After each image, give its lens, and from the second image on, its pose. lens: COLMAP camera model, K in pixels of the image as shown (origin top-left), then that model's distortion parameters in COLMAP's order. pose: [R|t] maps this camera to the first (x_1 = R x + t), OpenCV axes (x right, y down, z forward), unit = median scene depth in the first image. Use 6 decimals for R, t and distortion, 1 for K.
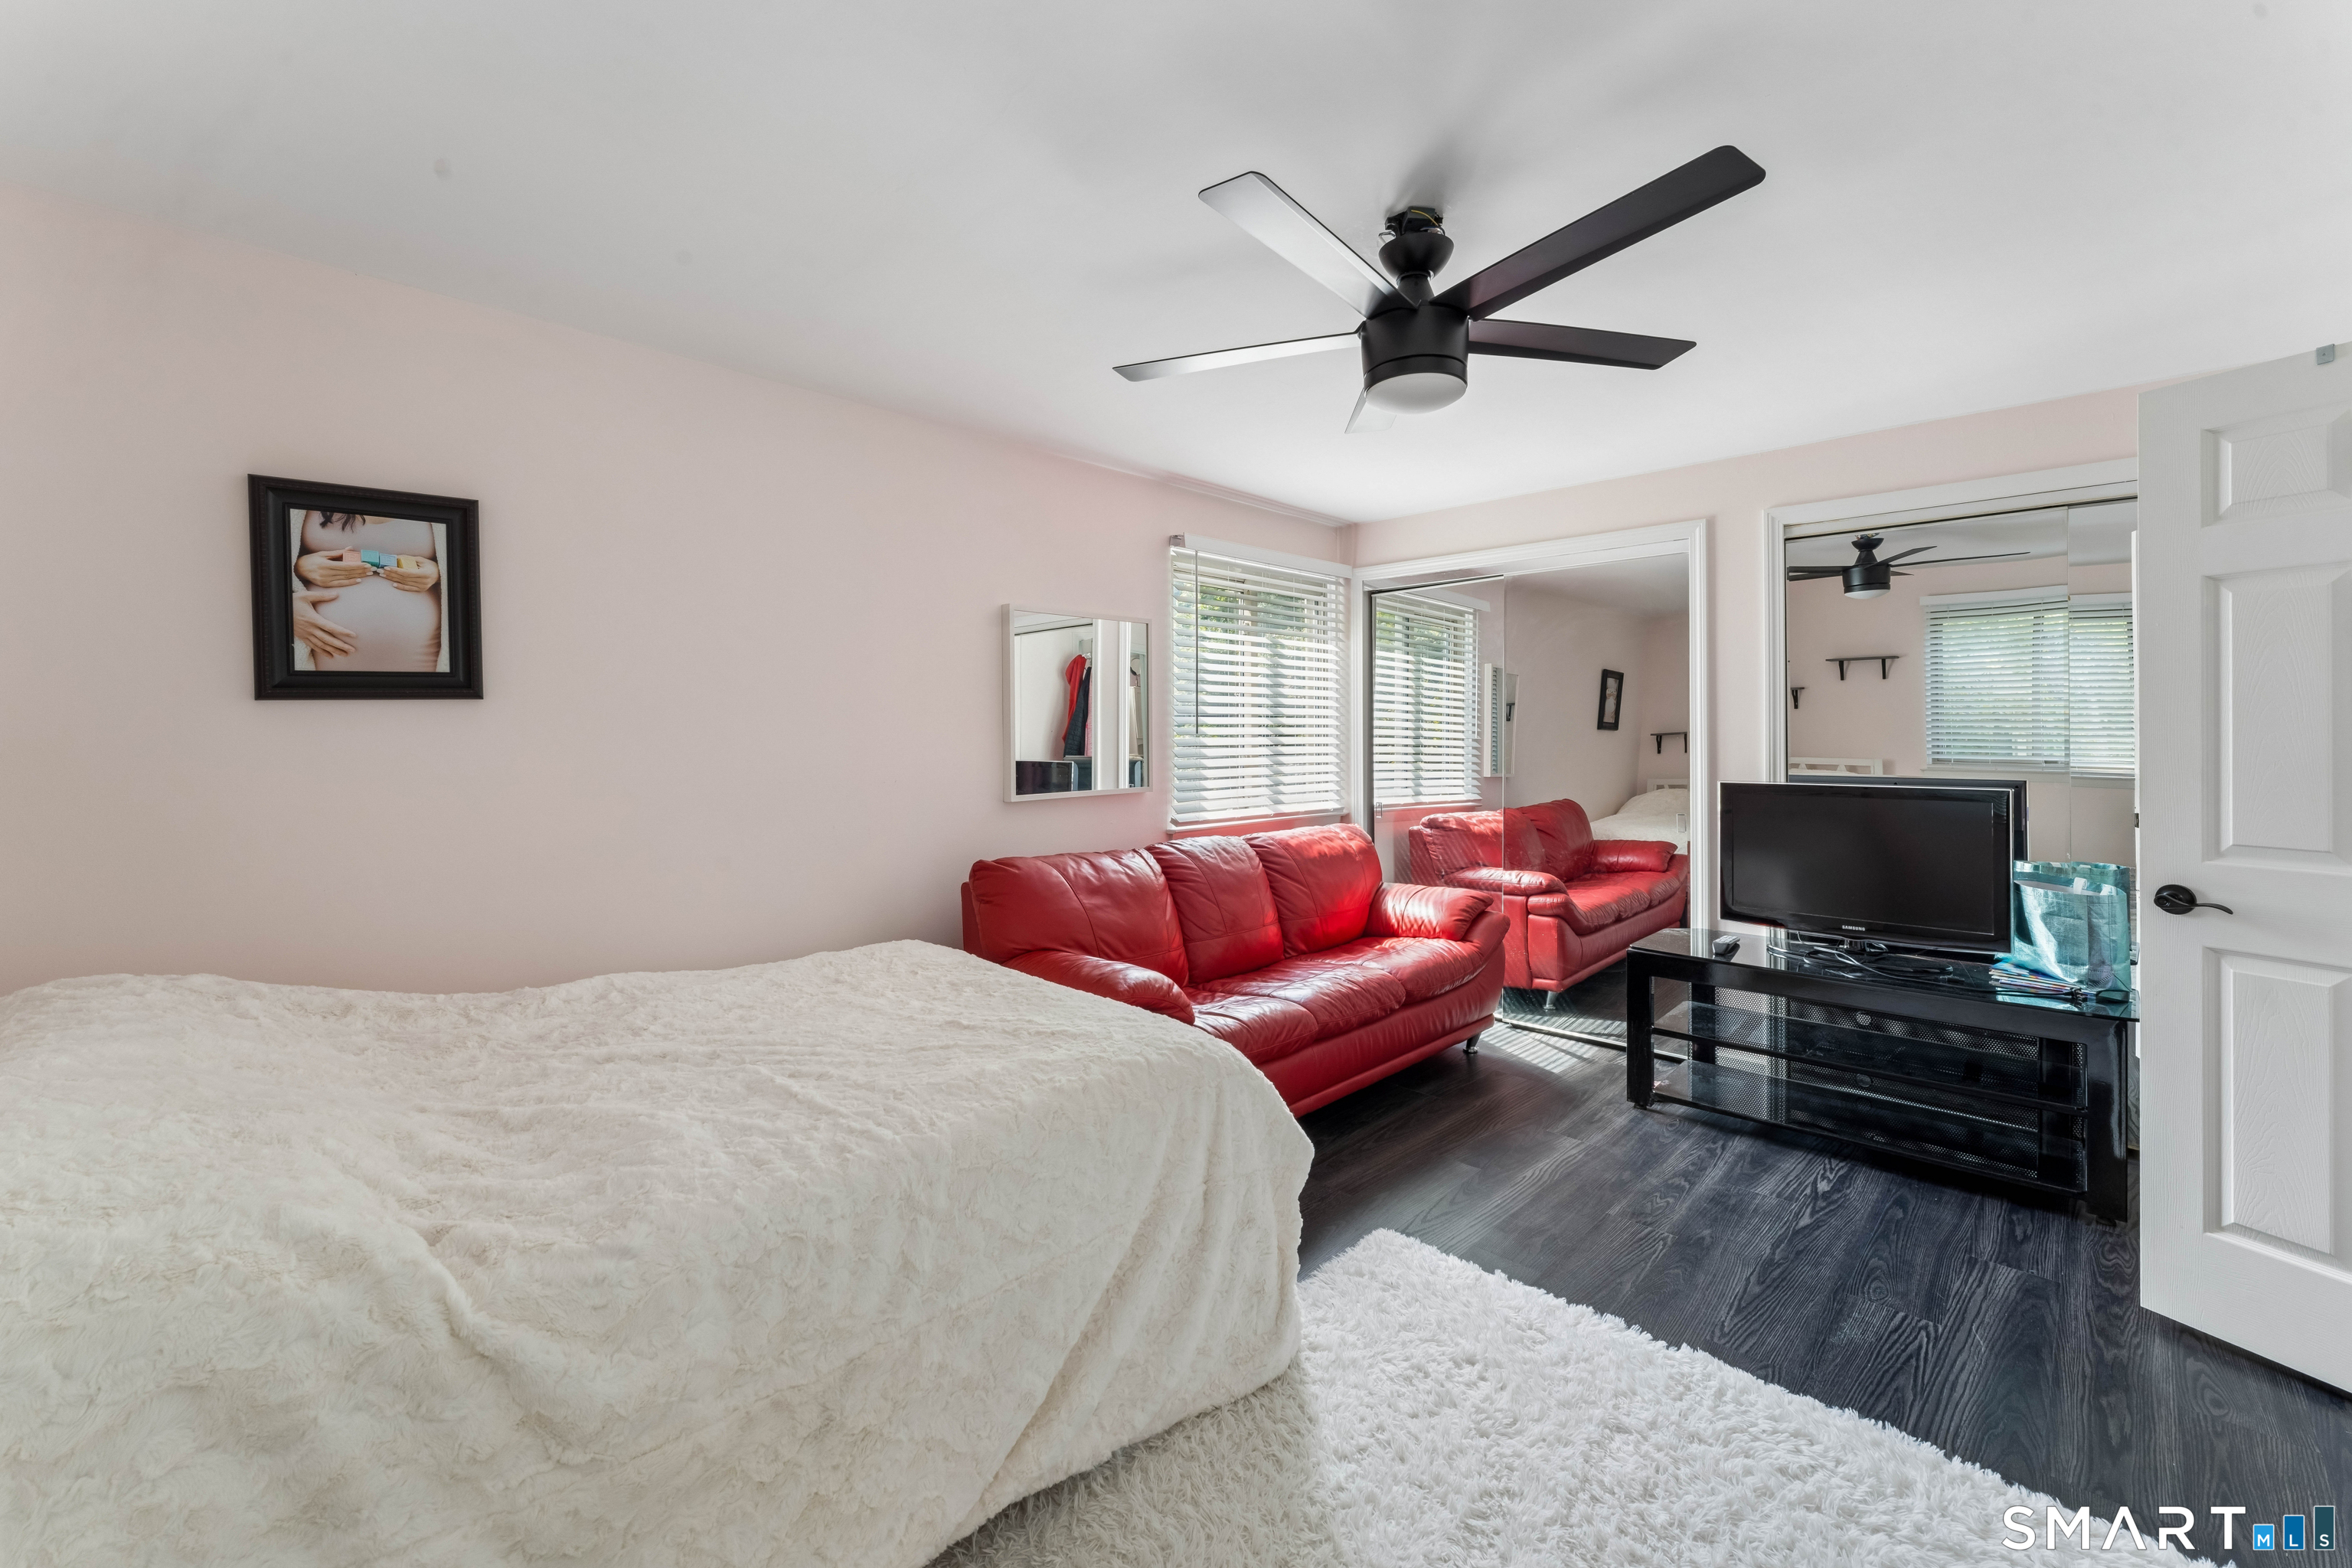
lens RADIAL K [[950.3, 0, 1168.1], [0, 950.3, 736.7], [0, 0, 1]] dist [-0.003212, -0.000378]
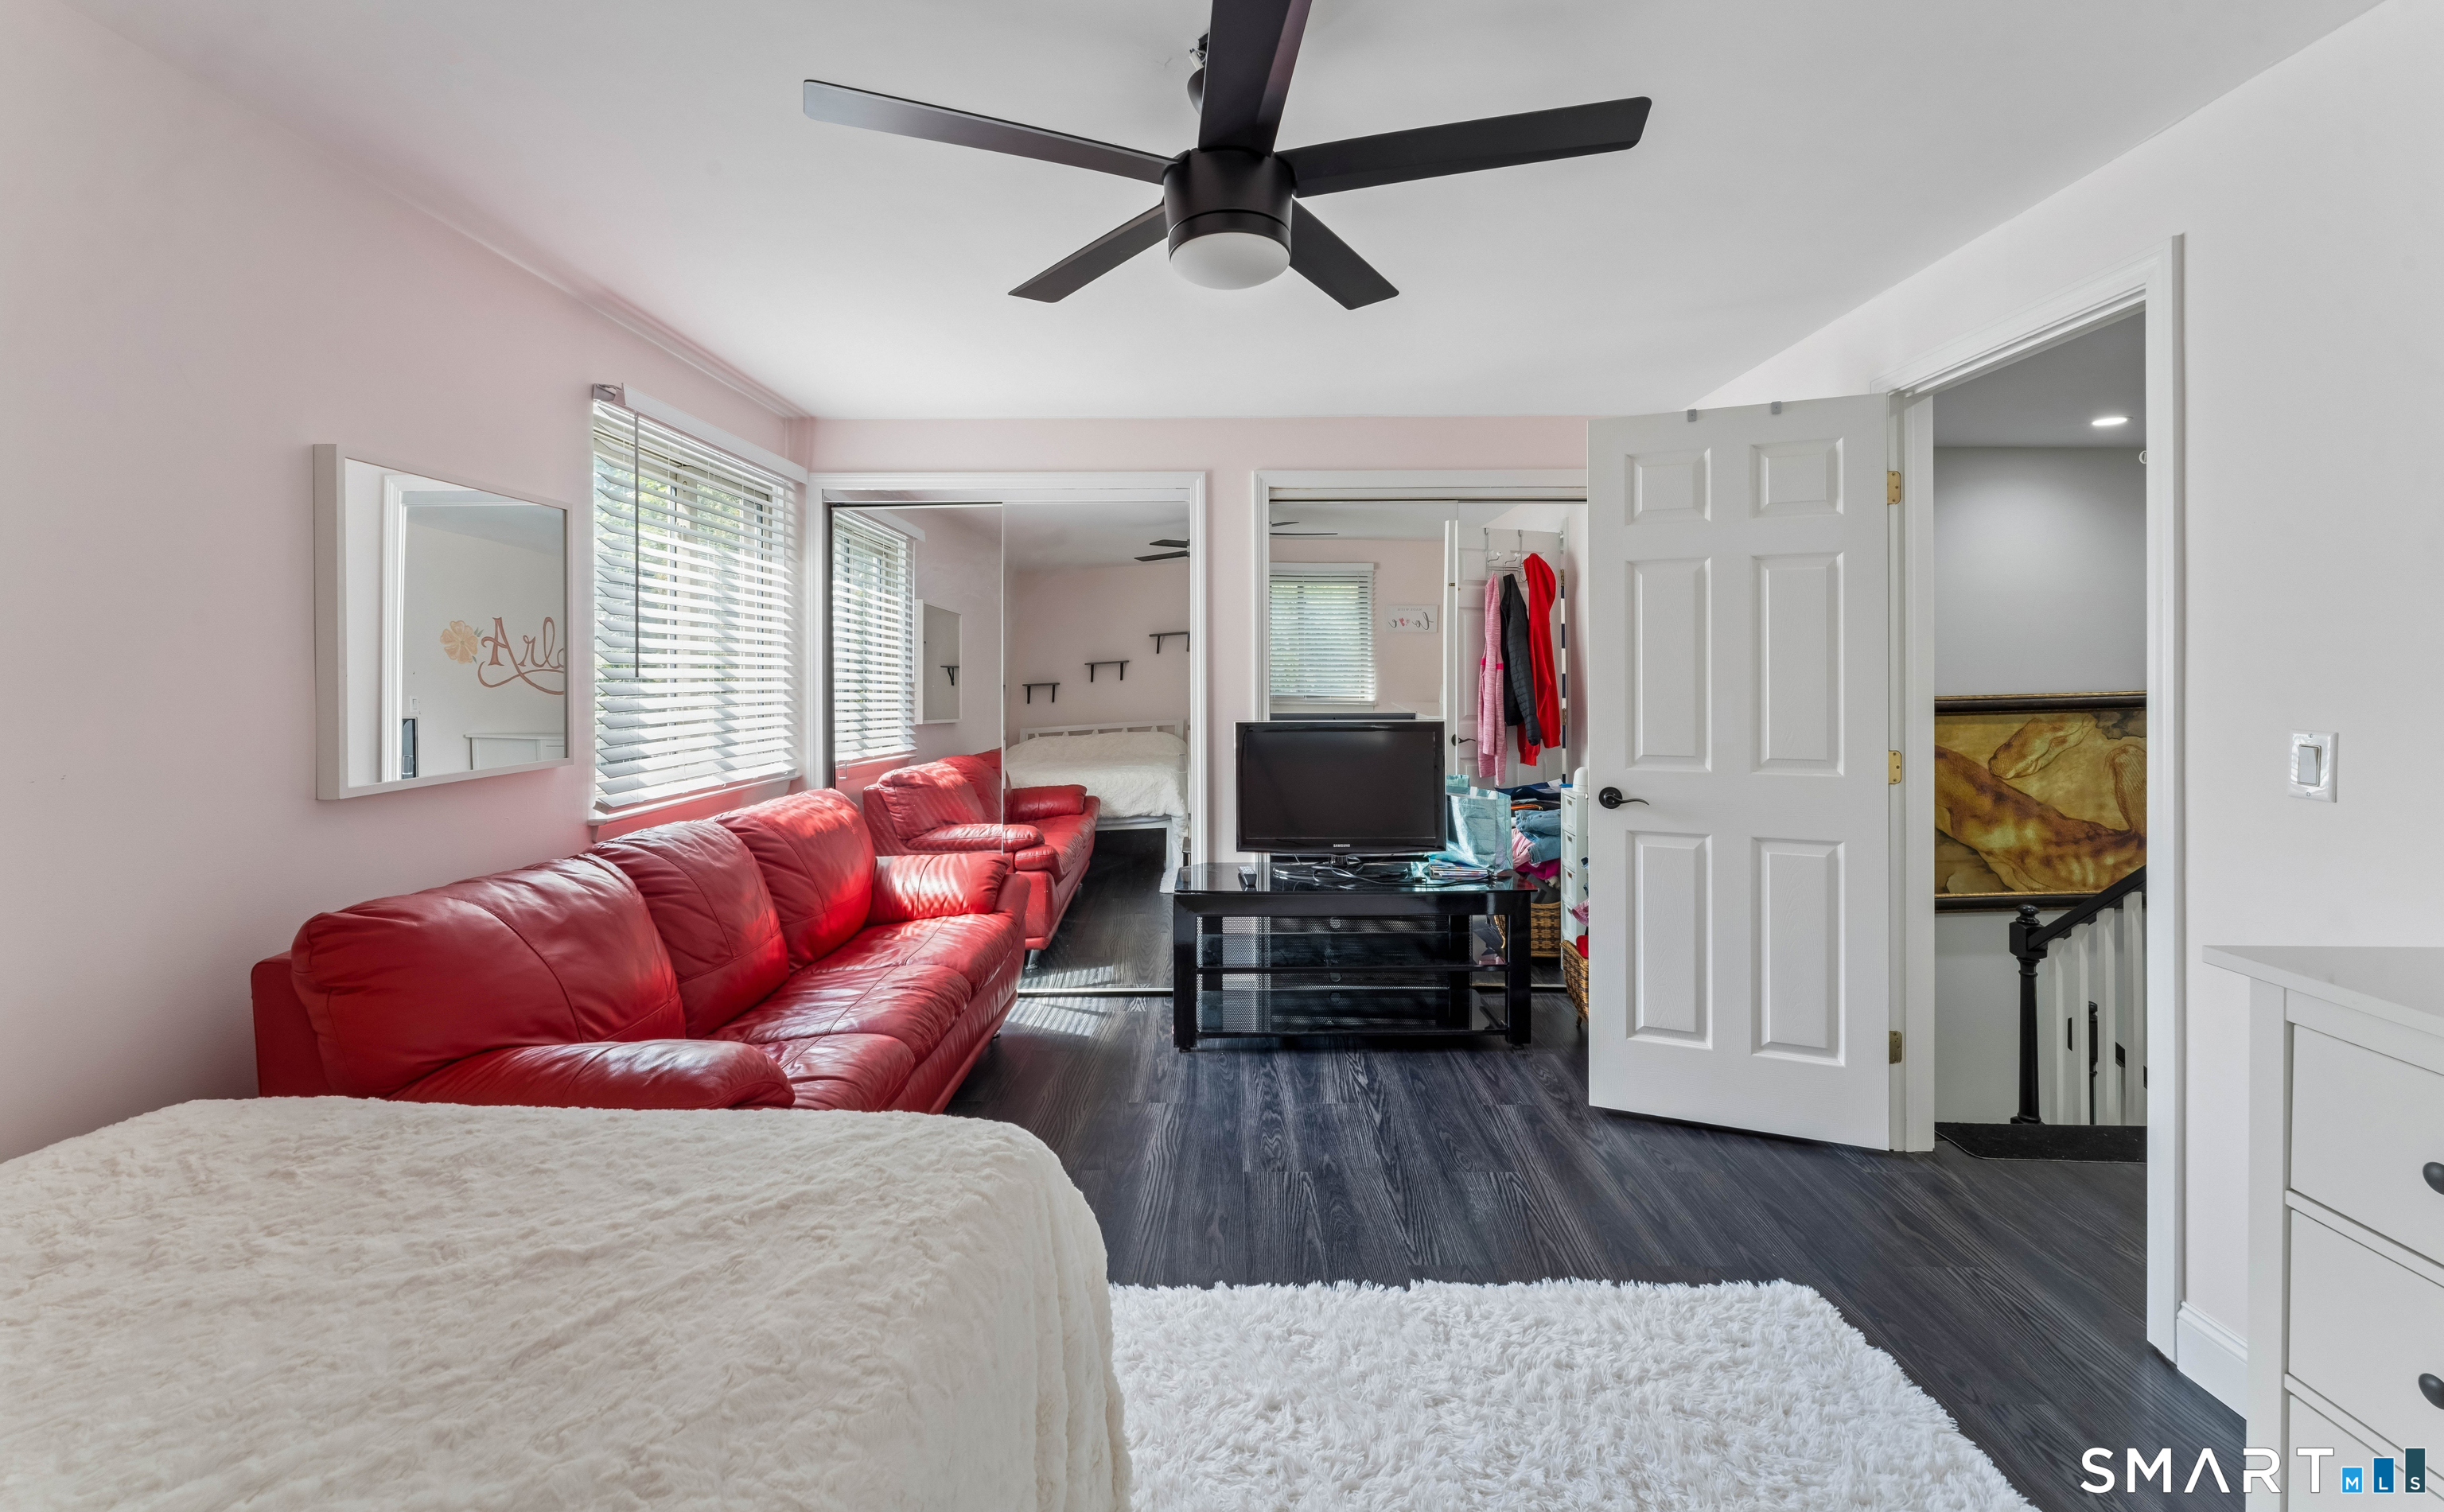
lens RADIAL K [[984.6, 0, 1213.3], [0, 984.6, 677.7], [0, 0, 1]] dist [-0.002769, -0.000585]
pose [[0.720871, -0.001324, 0.693068, -0.191716], [0.002956, 0.999995, -0.001163, -0.000326], [-0.693063, 0.002887, 0.720871, 0.224751]]
